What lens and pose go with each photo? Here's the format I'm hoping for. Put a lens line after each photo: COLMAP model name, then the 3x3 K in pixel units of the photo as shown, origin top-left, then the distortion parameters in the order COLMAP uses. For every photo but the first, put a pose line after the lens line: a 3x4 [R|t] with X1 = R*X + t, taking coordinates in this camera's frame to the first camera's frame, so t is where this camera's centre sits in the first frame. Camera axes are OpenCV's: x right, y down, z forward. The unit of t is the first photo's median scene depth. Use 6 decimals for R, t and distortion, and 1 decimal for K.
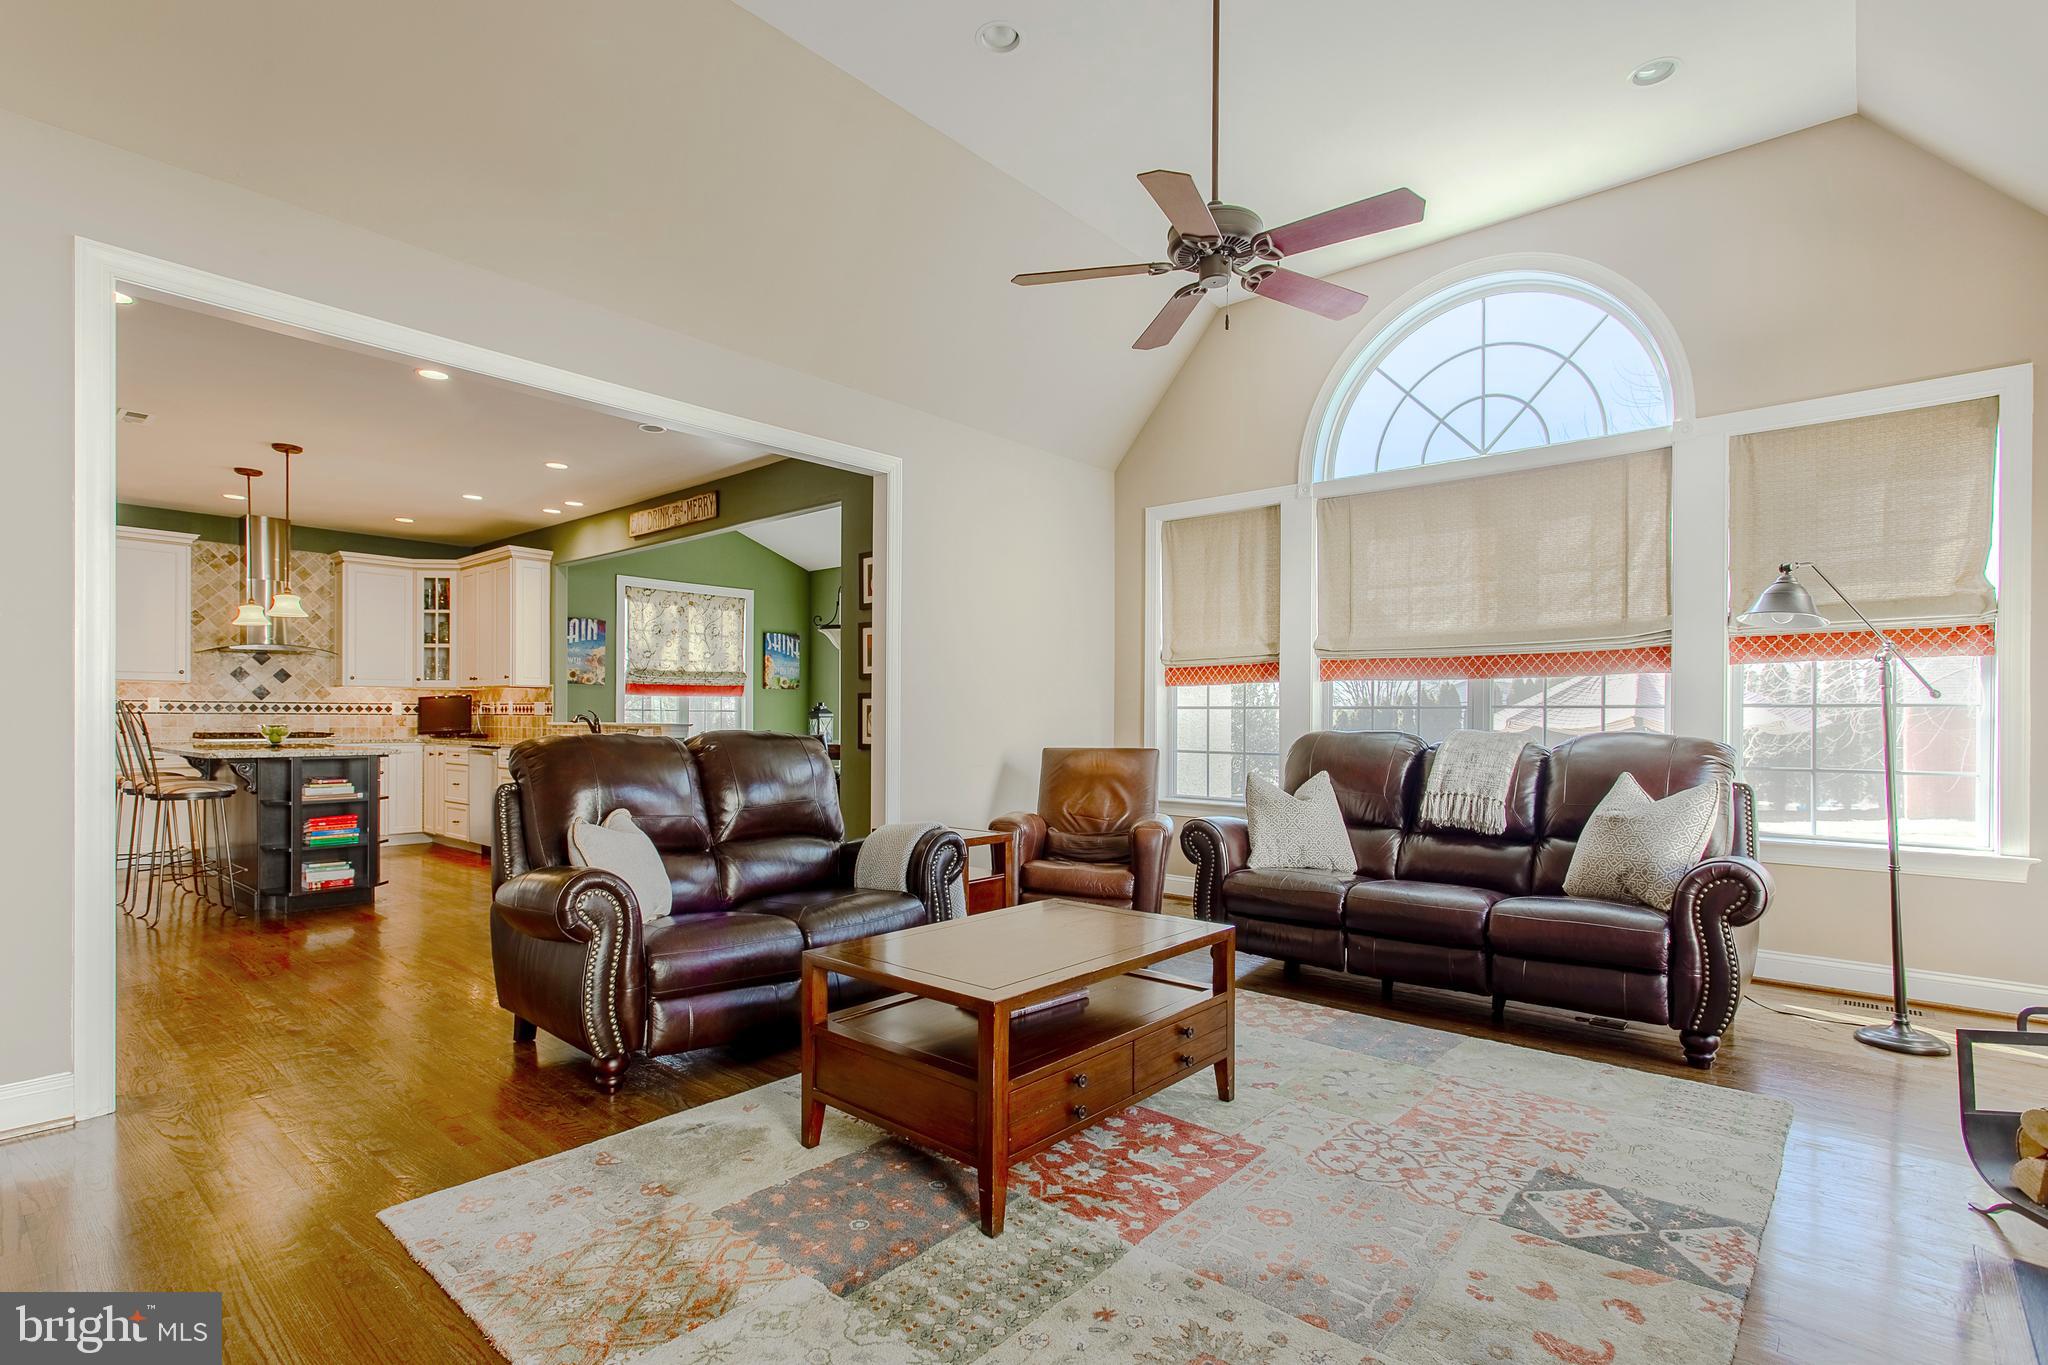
lens RADIAL K [[988.5, 0, 1006.0], [0, 988.5, 722.9], [0, 0, 1]] dist [-0.006057, -0.001039]
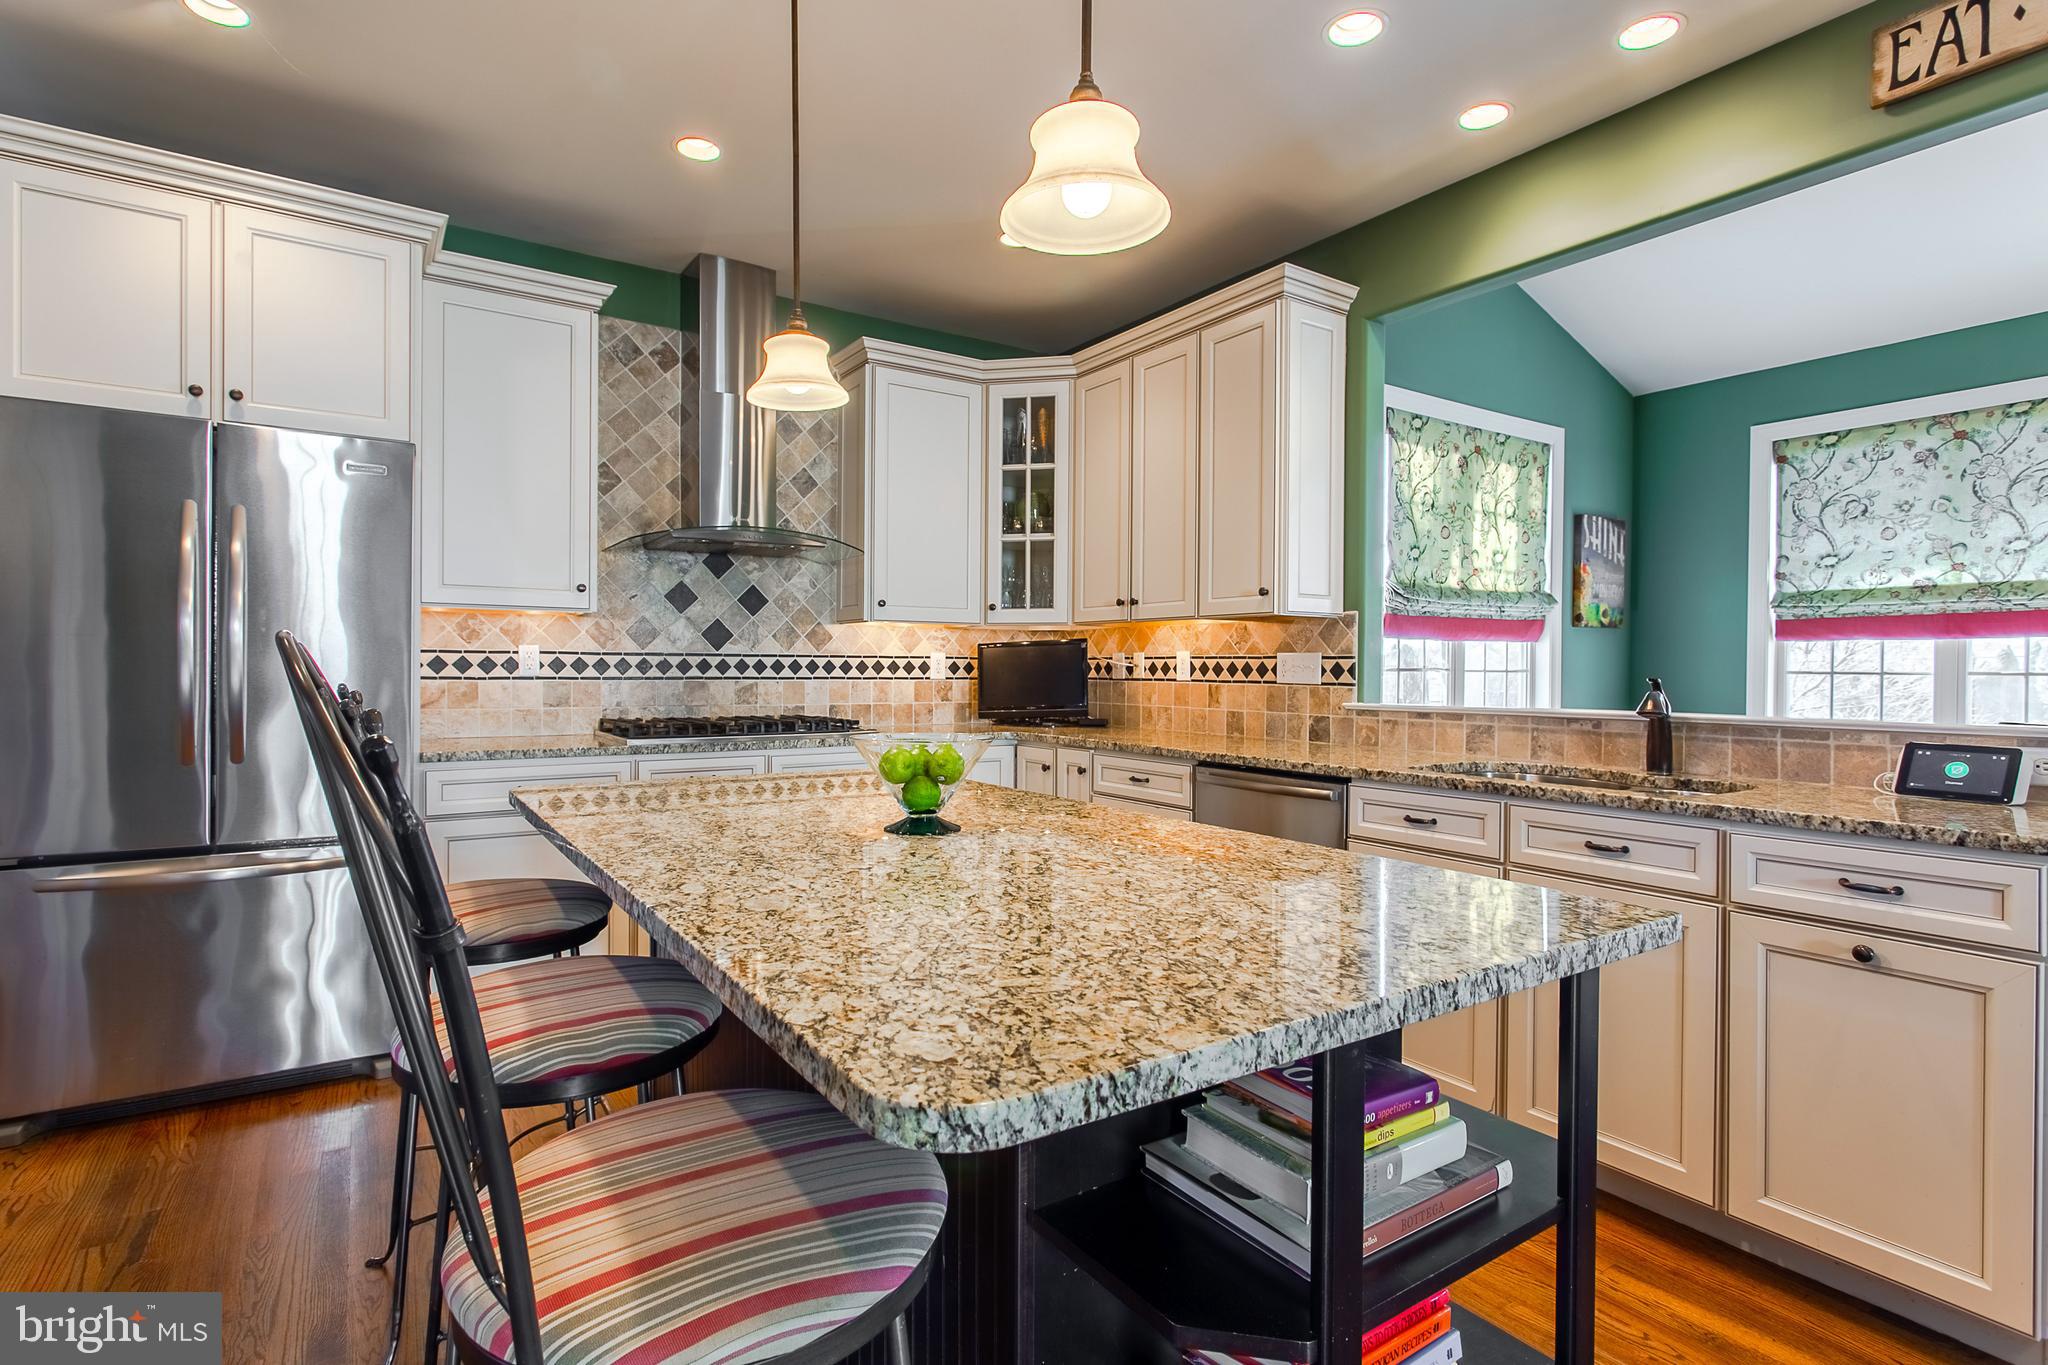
lens RADIAL K [[951.4, 0, 1013.9], [0, 951.4, 679.6], [0, 0, 1]] dist [-0.007493, -0.000313]
pose [[0.967365, 0.006243, -0.253309, -0.522660], [-0.004729, 0.999967, 0.006583, -0.013125], [0.253342, -0.005171, 0.967363, 0.613739]]
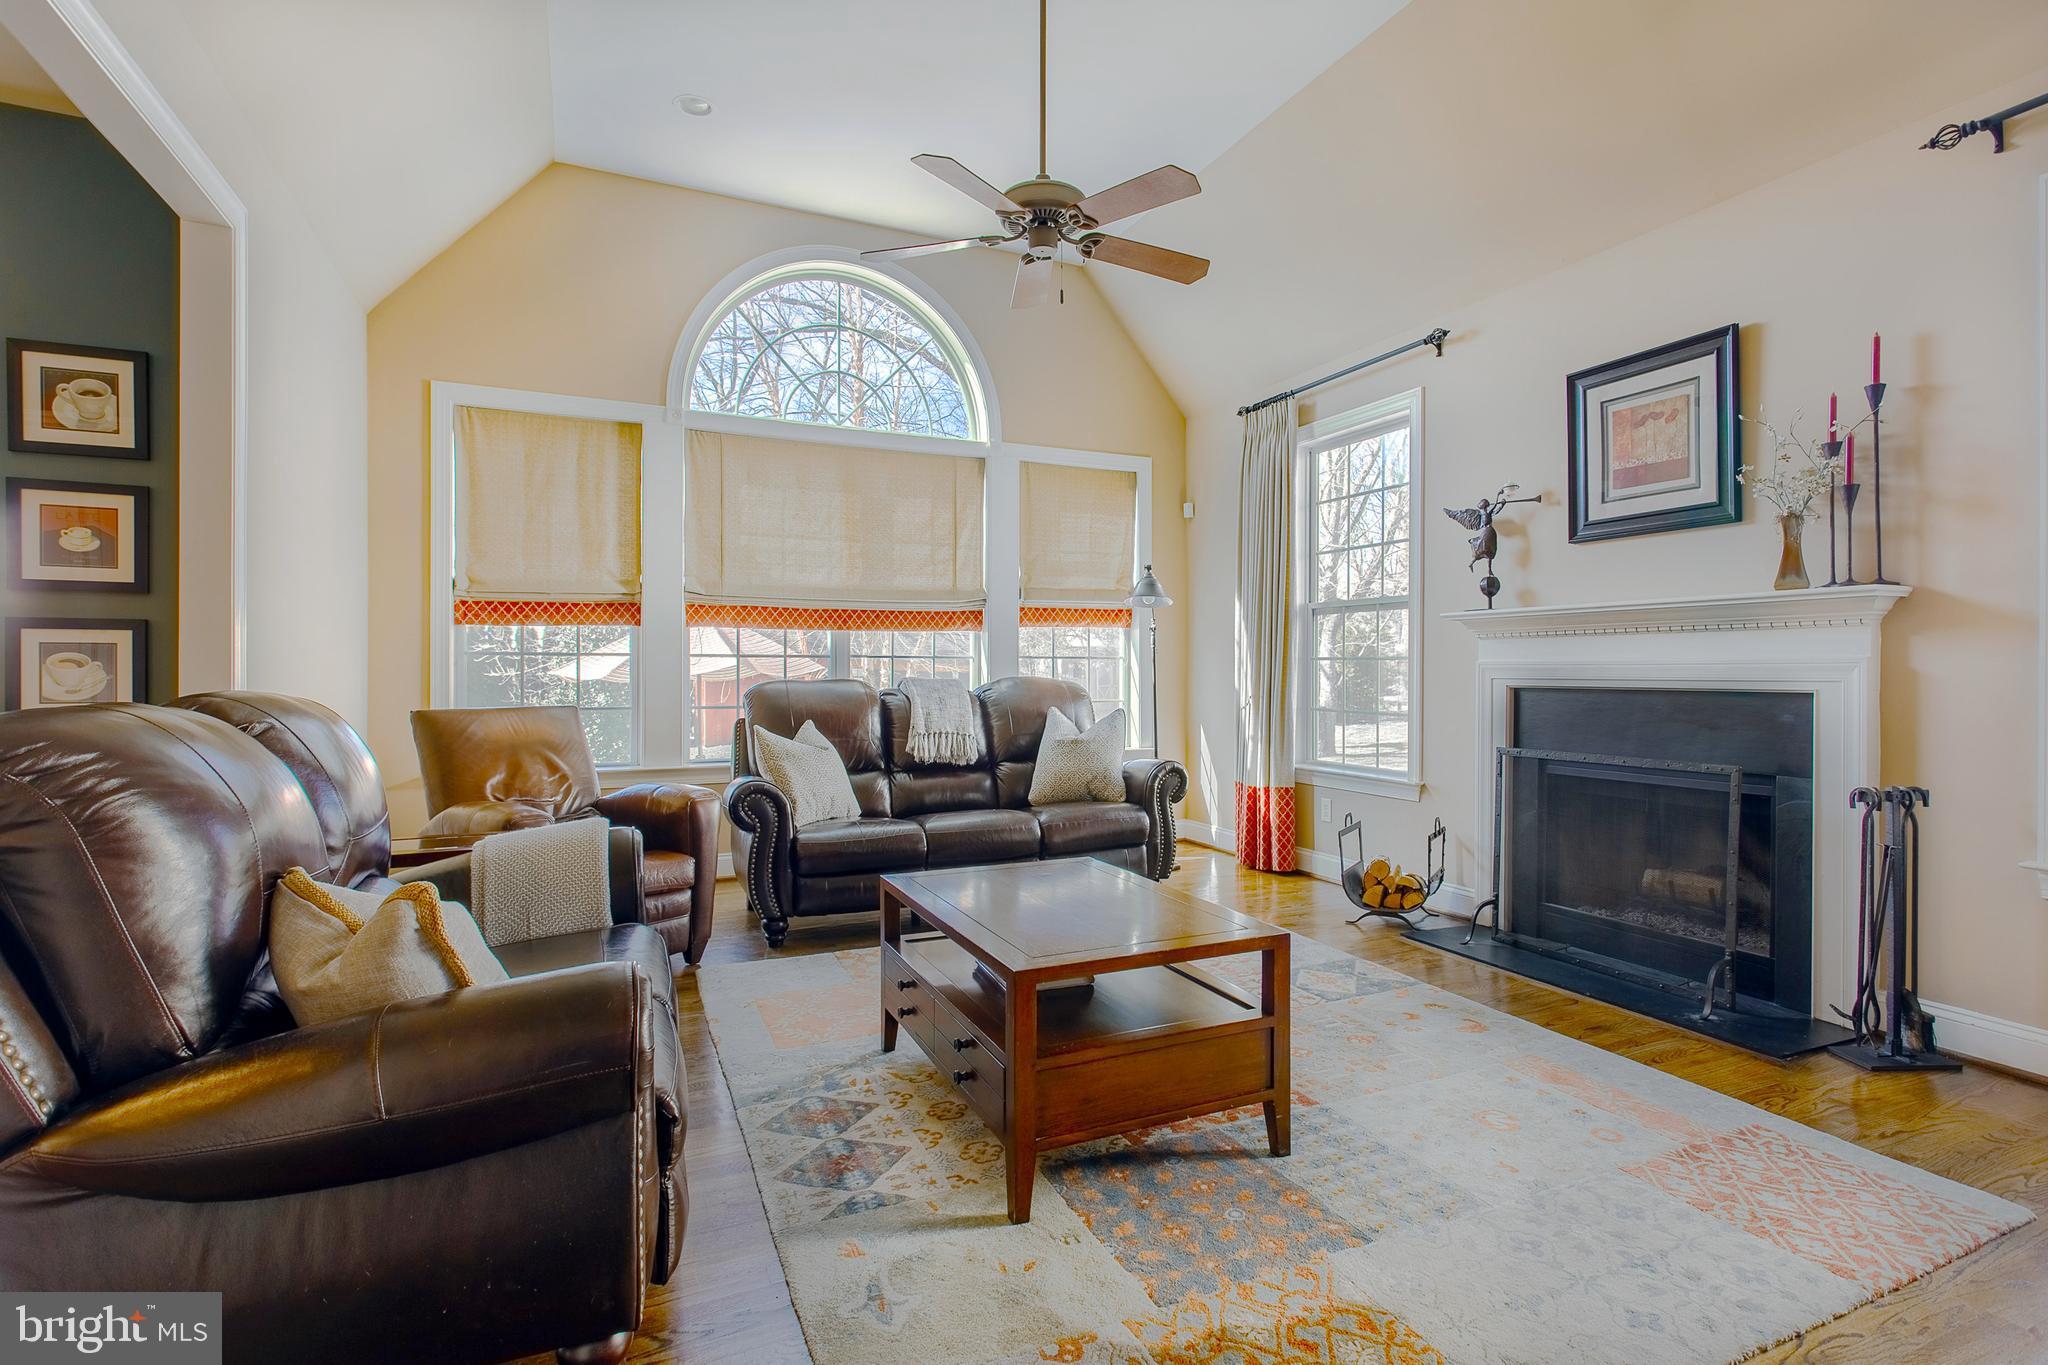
lens RADIAL K [[1040.8, 0, 1037.9], [0, 1040.8, 676.2], [0, 0, 1]] dist [-0.000003, 0.000165]
pose [[0.375412, -0.008792, 0.926816, -0.337179], [0.005743, 0.999958, 0.007160, -0.000777], [-0.926840, 0.002635, 0.375447, 0.243309]]
